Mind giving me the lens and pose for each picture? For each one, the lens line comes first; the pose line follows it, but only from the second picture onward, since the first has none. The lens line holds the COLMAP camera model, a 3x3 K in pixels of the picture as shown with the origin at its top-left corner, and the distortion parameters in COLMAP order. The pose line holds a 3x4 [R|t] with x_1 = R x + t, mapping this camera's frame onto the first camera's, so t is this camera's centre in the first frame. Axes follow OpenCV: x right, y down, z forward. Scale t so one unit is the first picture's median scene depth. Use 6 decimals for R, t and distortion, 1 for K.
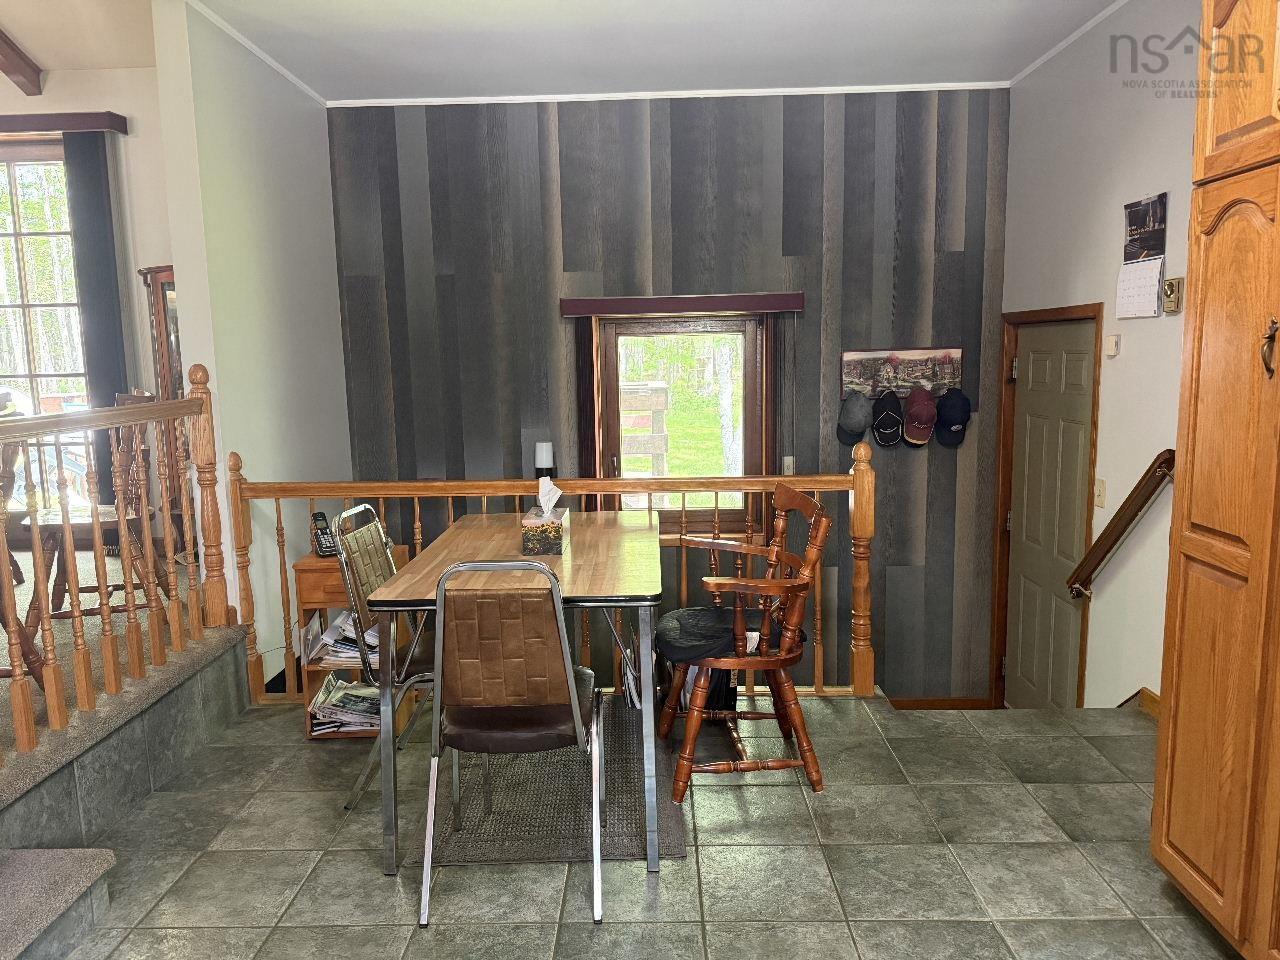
lens RADIAL K [[907.5, 0, 640.0], [0, 907.5, 480.0], [0, 0, 1]] dist [0.074989, -0.085350]
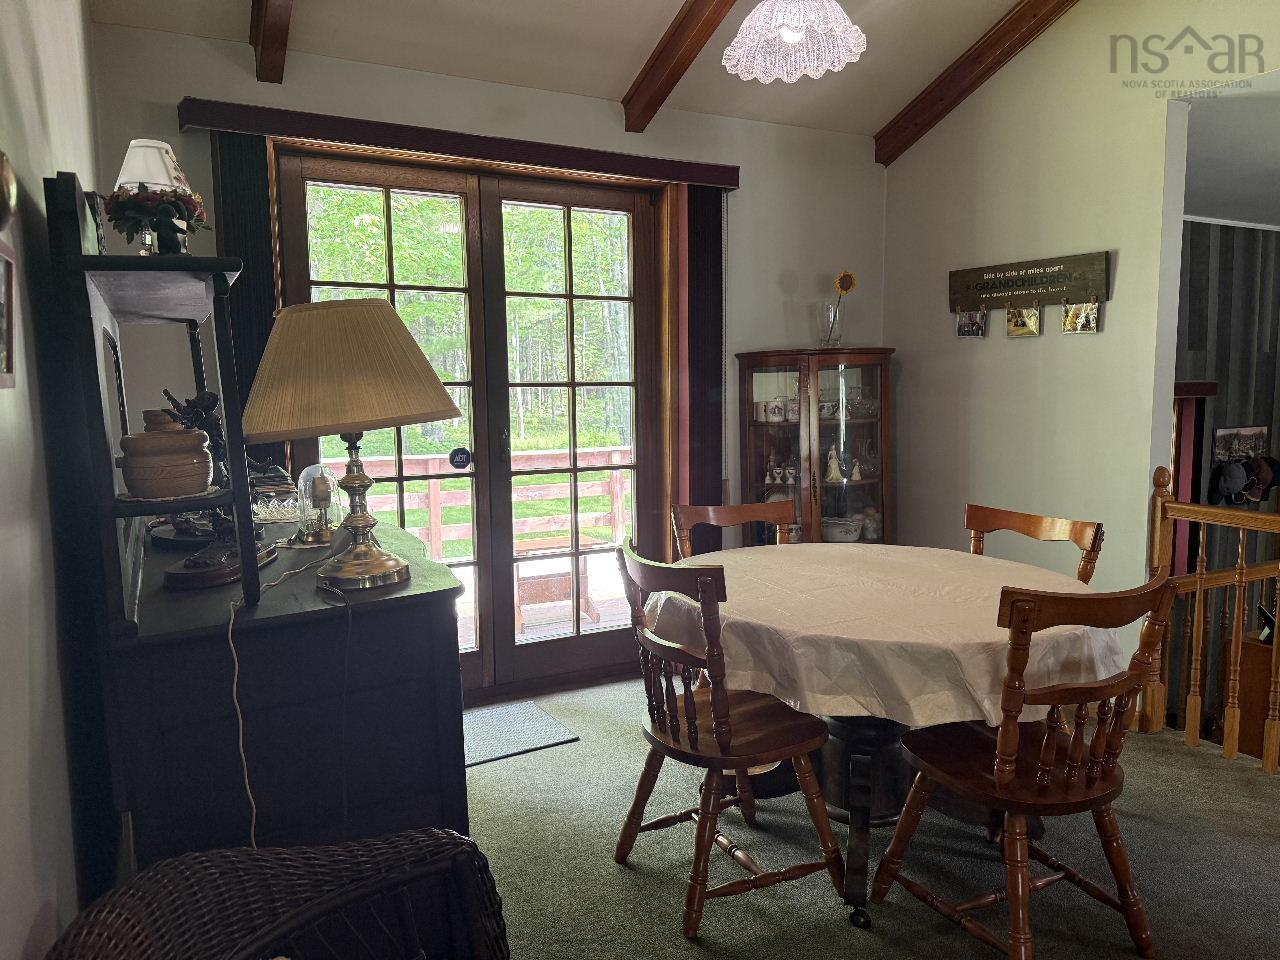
lens RADIAL K [[897.8, 0, 641.0], [0, 897.8, 483.1], [0, 0, 1]] dist [0.102957, -0.142385]
pose [[0.880214, -0.035510, 0.473246, -1.281571], [0.055482, 0.998058, -0.028305, -0.092630], [-0.471322, 0.051172, 0.880475, 0.348064]]
